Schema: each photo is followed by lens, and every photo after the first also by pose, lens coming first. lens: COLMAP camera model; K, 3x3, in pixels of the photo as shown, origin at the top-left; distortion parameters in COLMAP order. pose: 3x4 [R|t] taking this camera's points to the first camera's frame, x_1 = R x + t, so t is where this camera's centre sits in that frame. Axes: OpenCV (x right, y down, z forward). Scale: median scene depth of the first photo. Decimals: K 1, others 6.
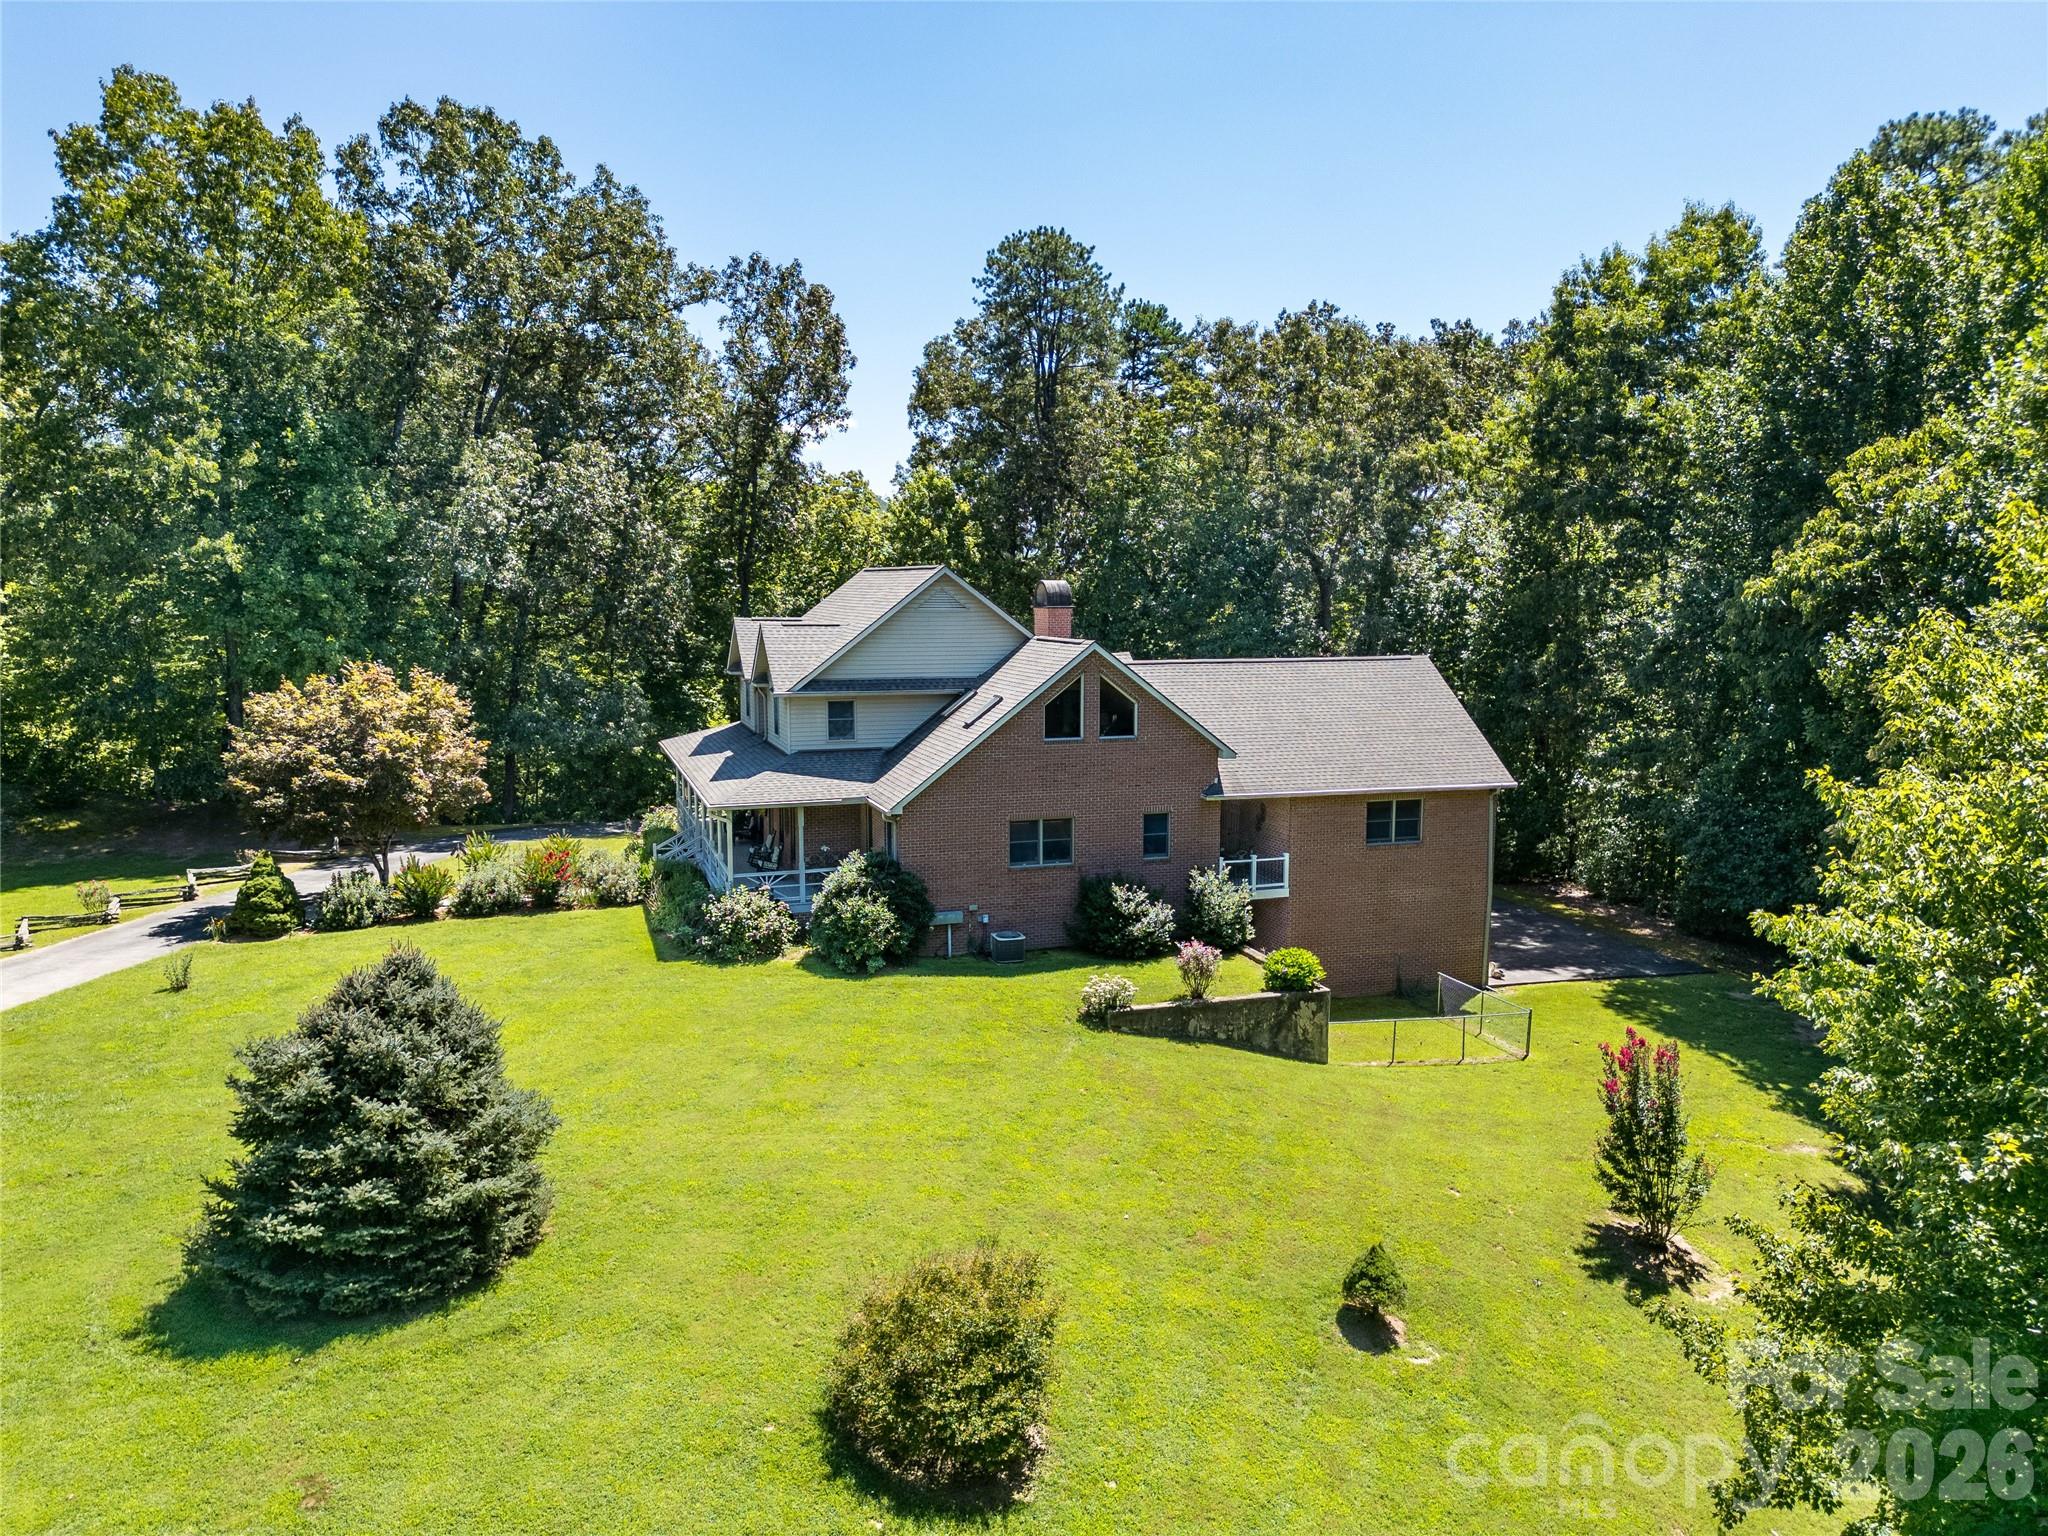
lens RADIAL K [[1423.5, 0, 1024.0], [0, 1423.5, 824.9], [0, 0, 1]] dist [0.058358, -0.099033]
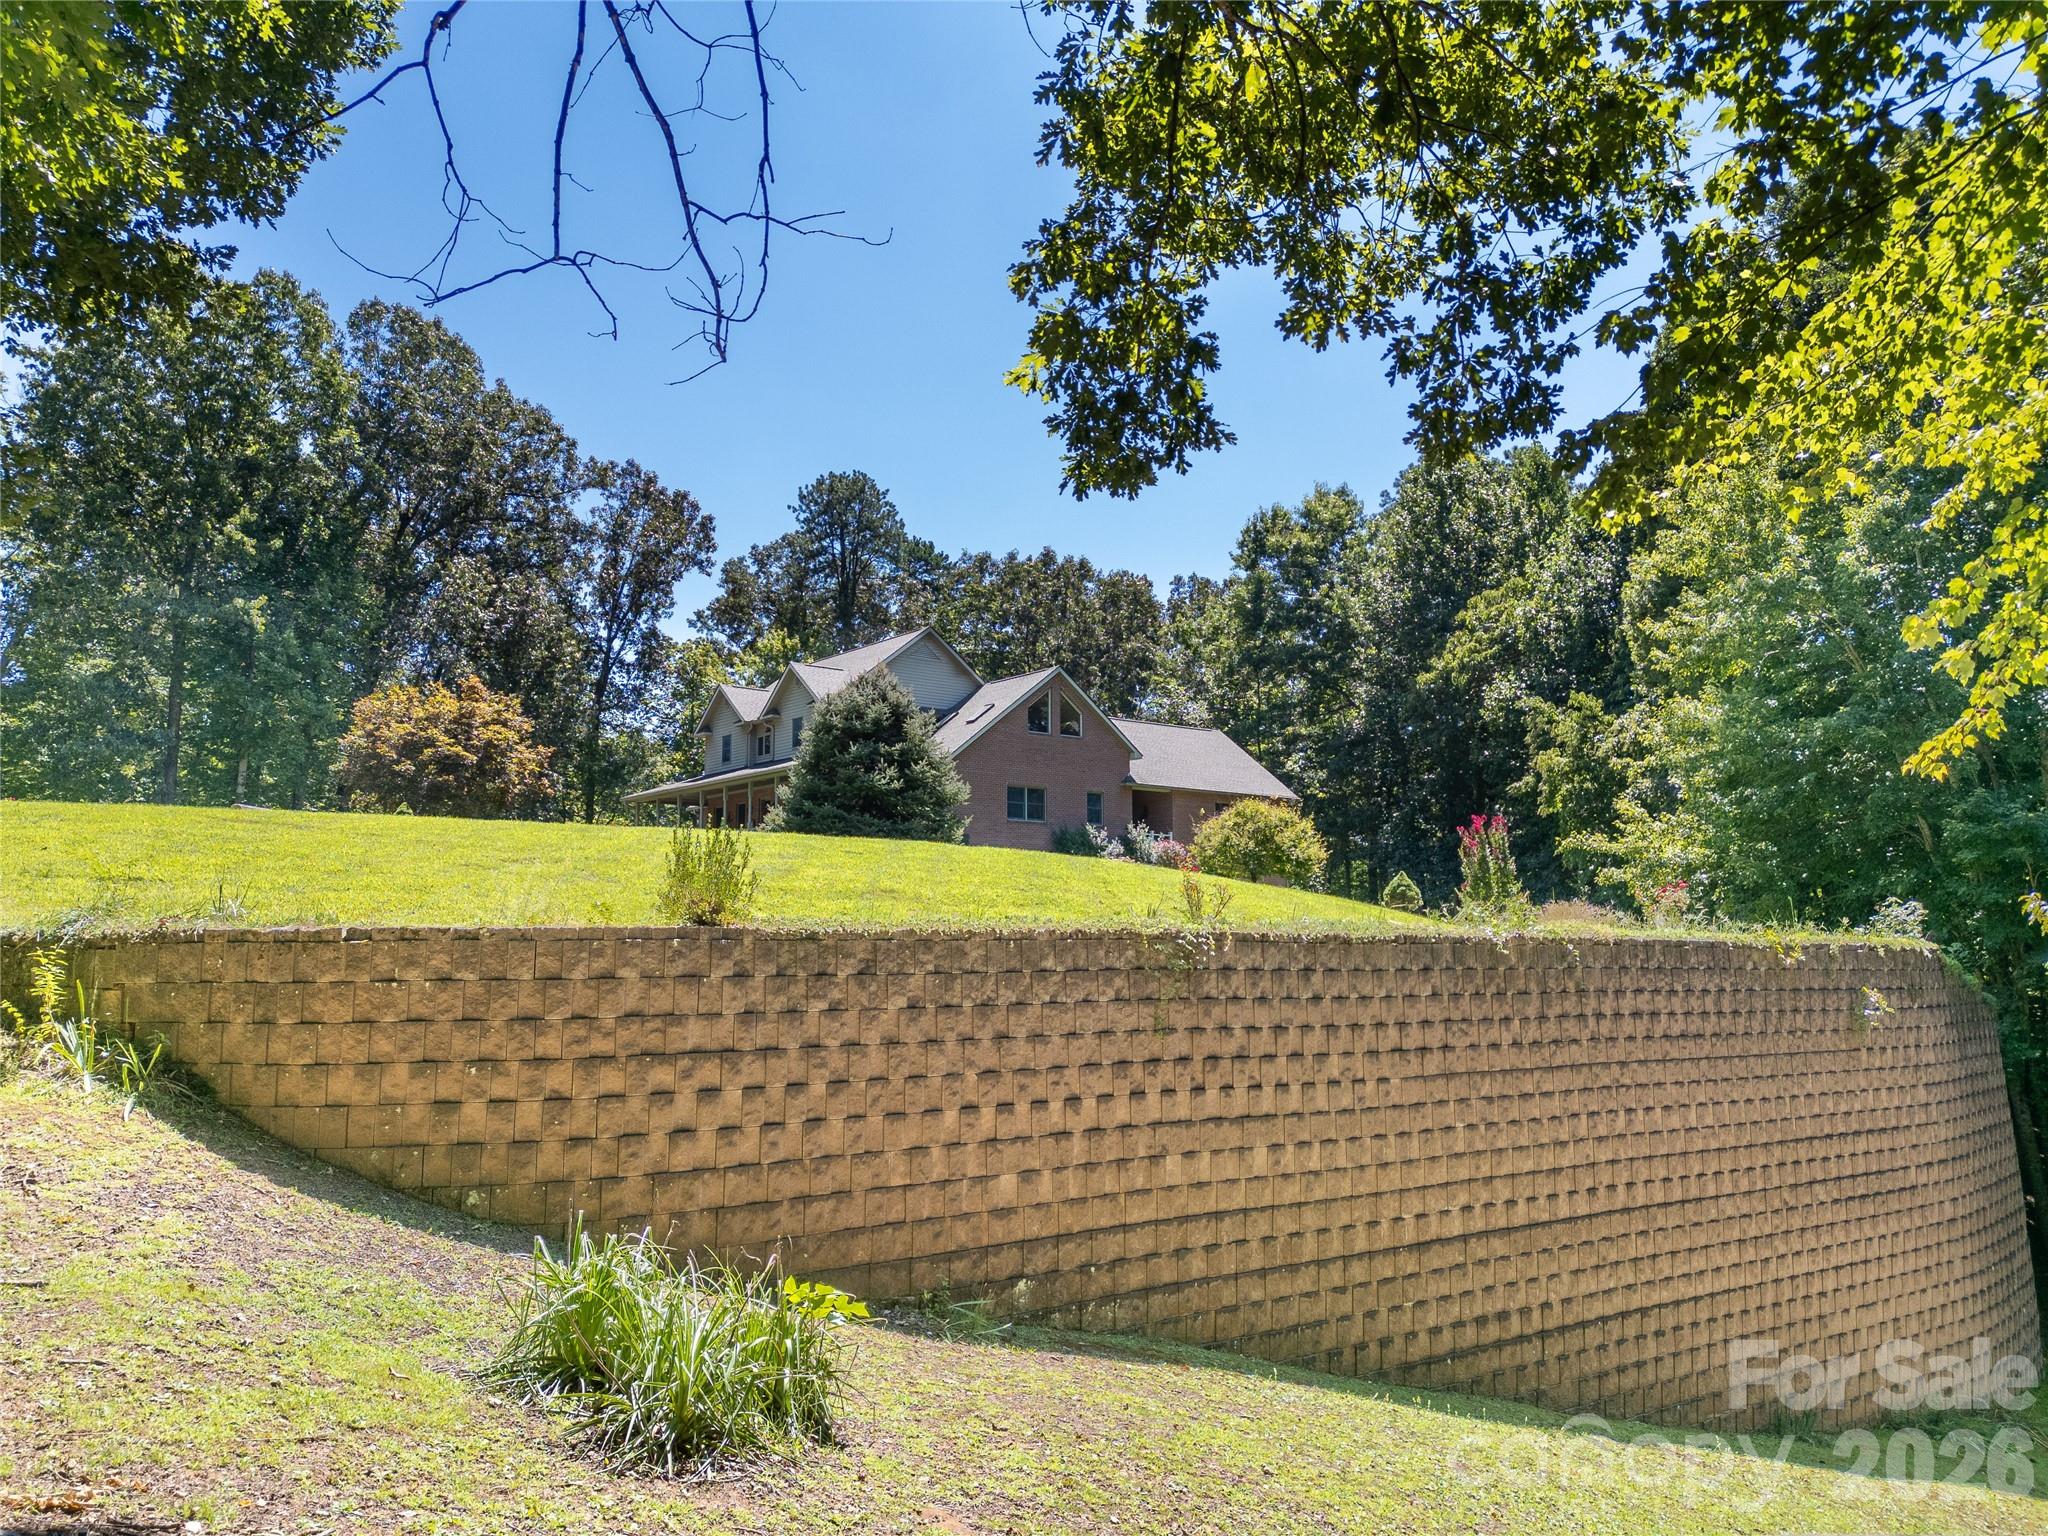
lens RADIAL K [[1462.9, 0, 1024.0], [0, 1462.9, 768.0], [0, 0, 1]] dist [0.042197, -0.038646]
pose [[0.943754, 0.038994, 0.328341, -0.427474], [0.056268, 0.959597, -0.275695, 0.345883], [-0.325826, 0.278663, 0.903429, -0.280913]]
